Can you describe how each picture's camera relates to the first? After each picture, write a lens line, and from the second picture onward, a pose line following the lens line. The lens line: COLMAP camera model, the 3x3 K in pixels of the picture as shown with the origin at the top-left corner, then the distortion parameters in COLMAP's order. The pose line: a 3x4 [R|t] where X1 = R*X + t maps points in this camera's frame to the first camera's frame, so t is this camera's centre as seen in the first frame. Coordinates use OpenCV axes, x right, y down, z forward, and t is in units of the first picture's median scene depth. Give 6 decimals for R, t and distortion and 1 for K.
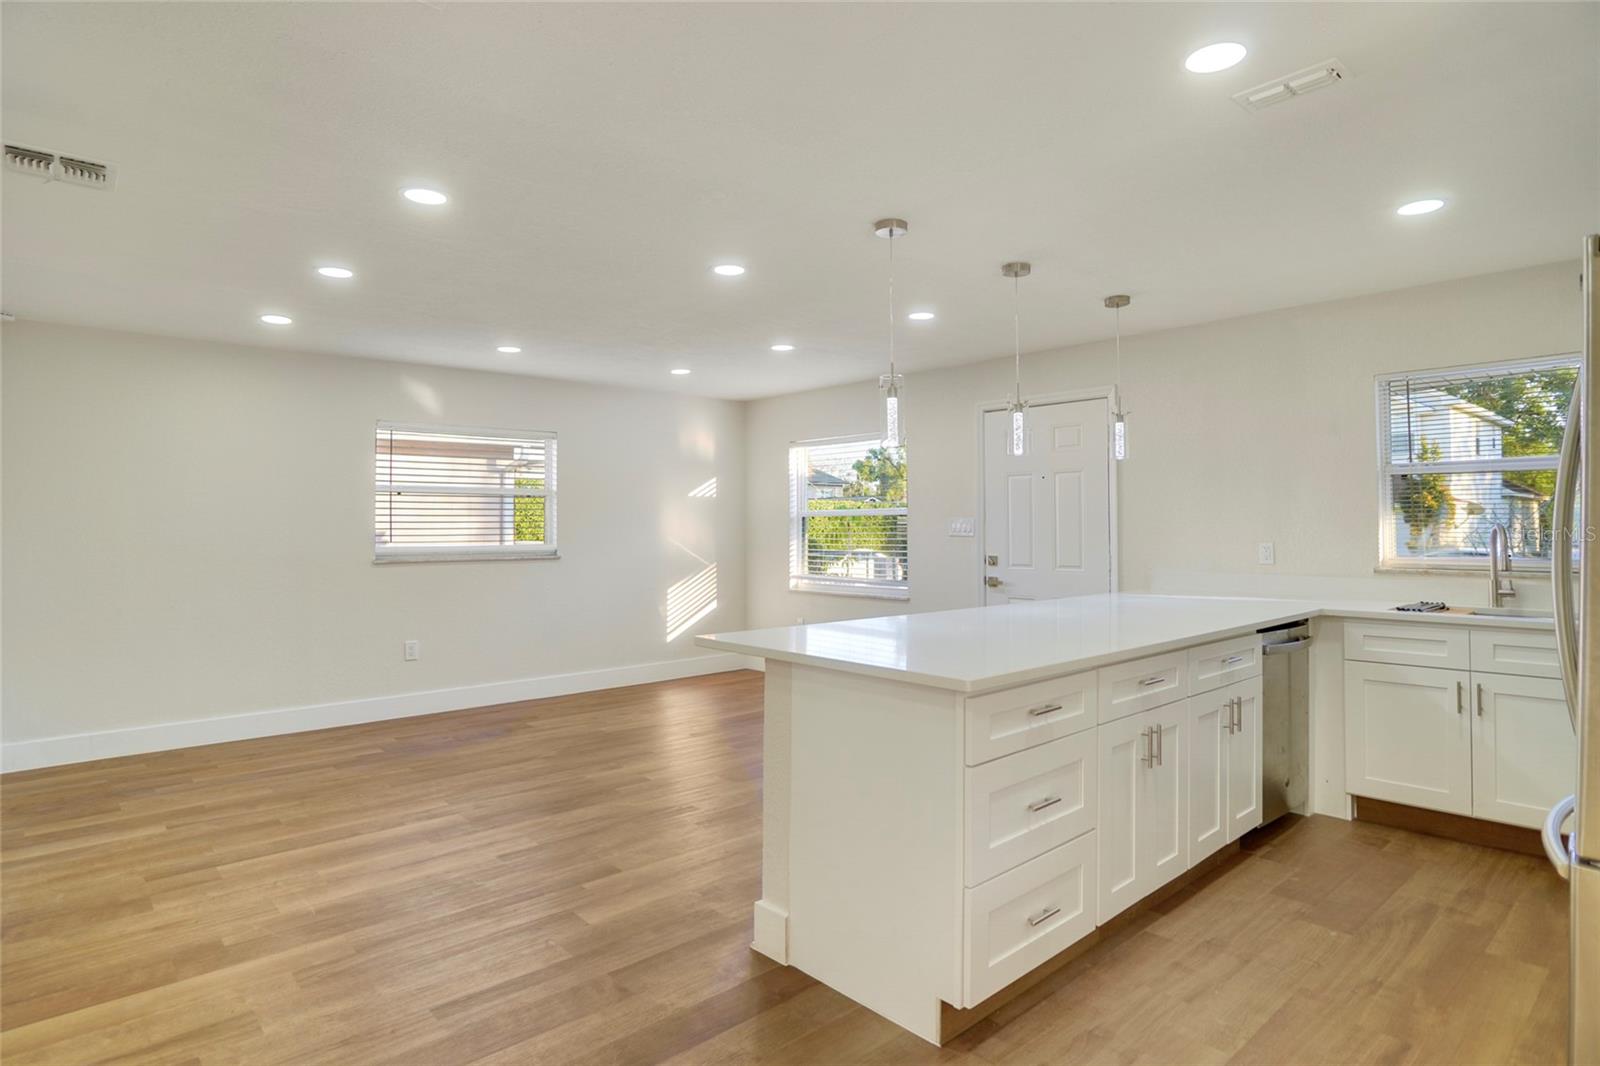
lens RADIAL K [[886.4, 0, 800.0], [0, 886.4, 533.0], [0, 0, 1]] dist [-0.000756, -0.000338]
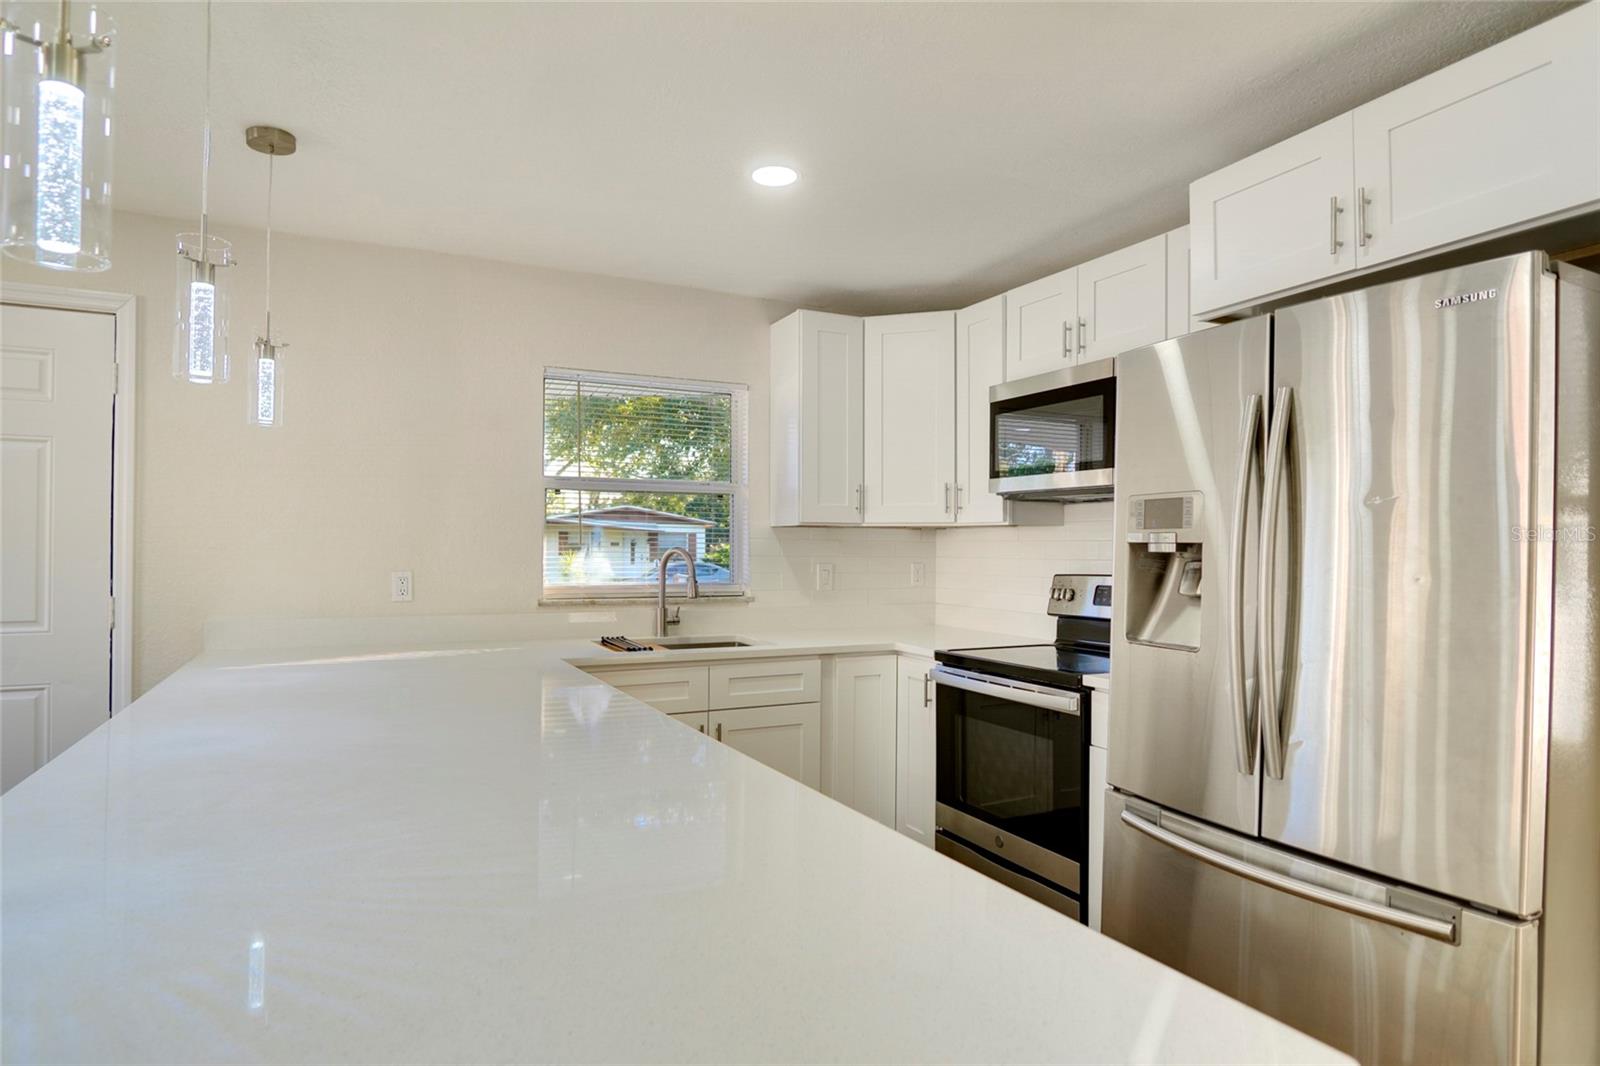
lens RADIAL K [[886.4, 0, 800.0], [0, 886.4, 533.0], [0, 0, 1]] dist [-0.000756, -0.000338]
pose [[0.287314, 0.024769, 0.957516, -0.079715], [-0.001666, 0.999677, -0.025360, -0.002694], [-0.957835, 0.005691, 0.287263, 0.588426]]
